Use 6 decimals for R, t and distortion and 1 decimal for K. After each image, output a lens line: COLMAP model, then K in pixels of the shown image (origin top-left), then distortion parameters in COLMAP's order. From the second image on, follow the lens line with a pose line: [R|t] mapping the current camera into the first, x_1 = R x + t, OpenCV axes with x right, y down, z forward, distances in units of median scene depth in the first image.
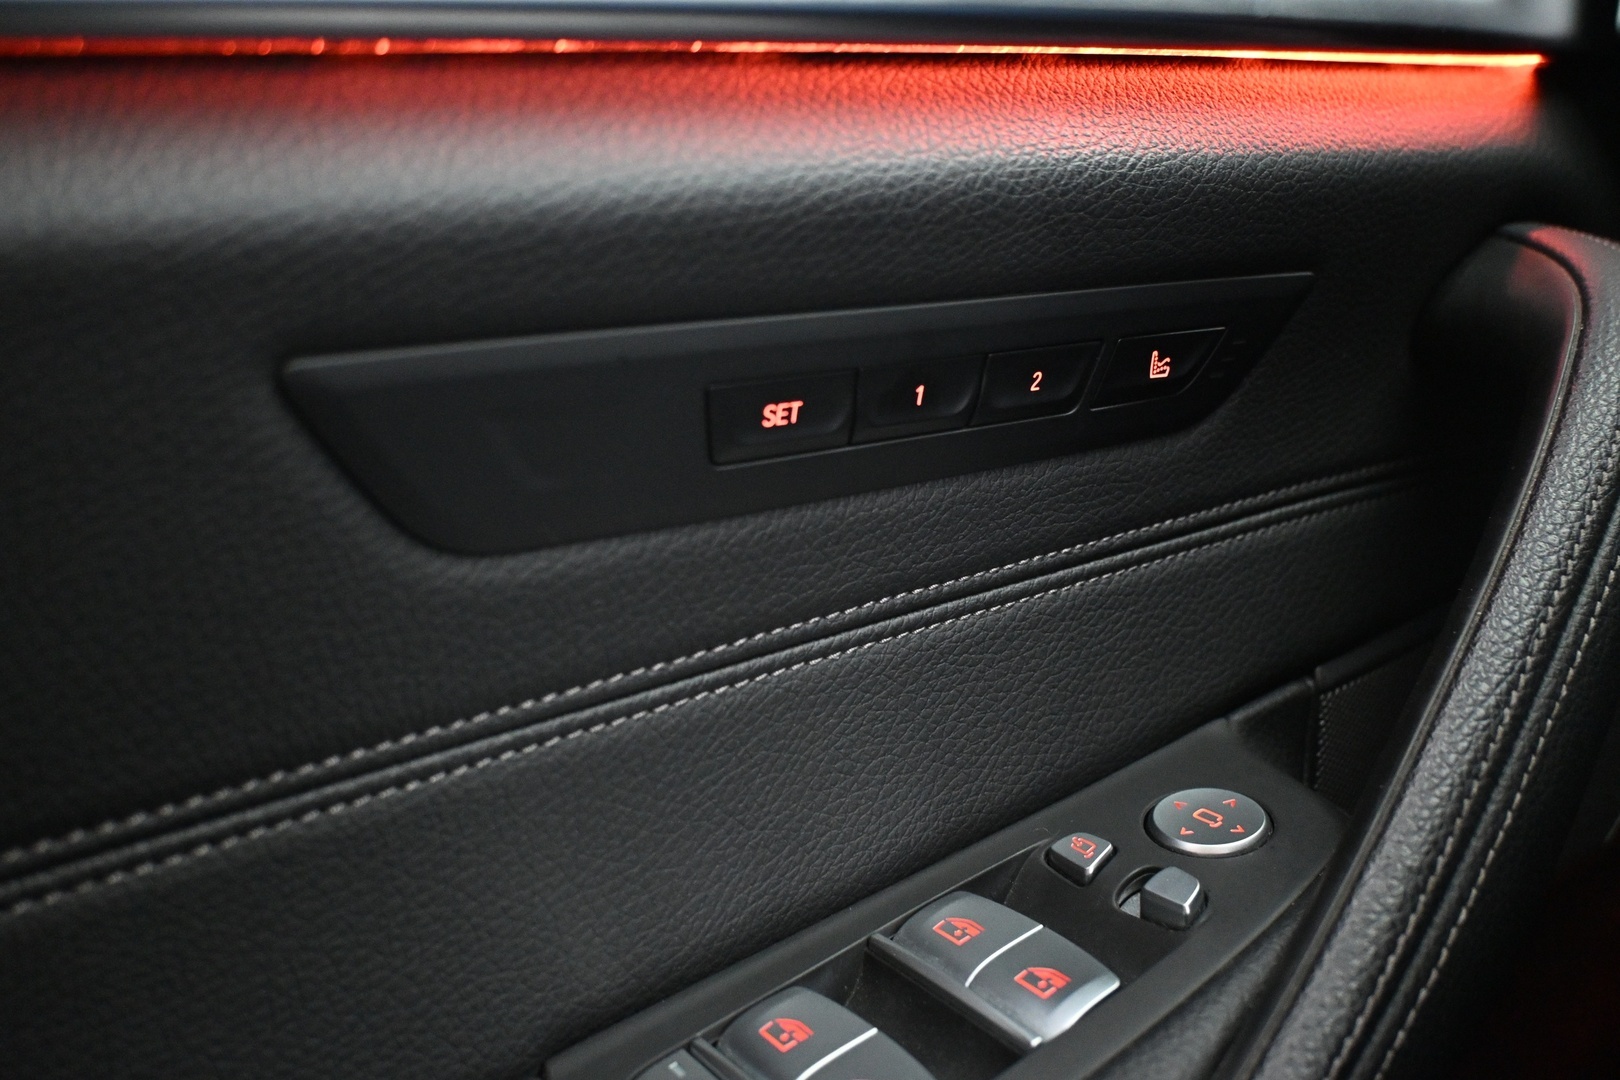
lens RADIAL K [[1403.9, 0, 810.0], [0, 1403.9, 540.0], [0, 0, 1]] dist [0.001209, 0.003195]
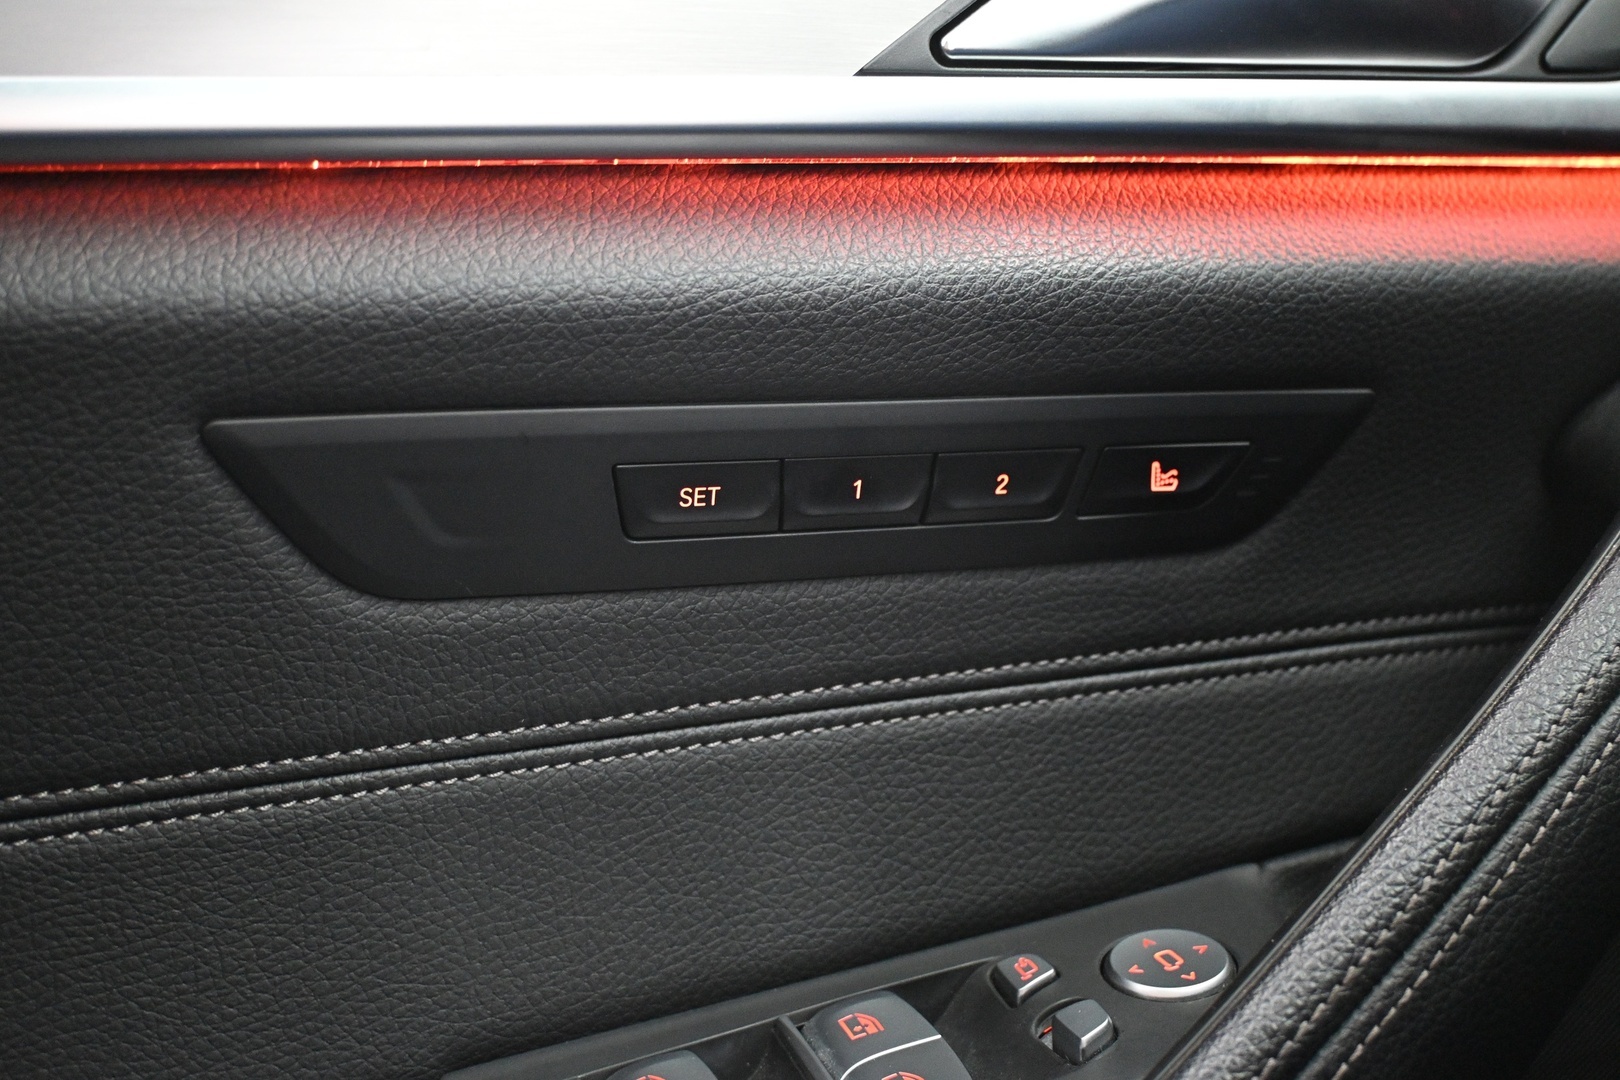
lens RADIAL K [[1553.4, 0, 810.0], [0, 1553.4, 540.0], [0, 0, 1]] dist [0.007635, -0.003903]
pose [[0.954147, 0.082491, -0.287748, 0.373538], [-0.099730, 0.993962, -0.045747, -0.010839], [0.282237, 0.072347, 0.956613, -0.091834]]
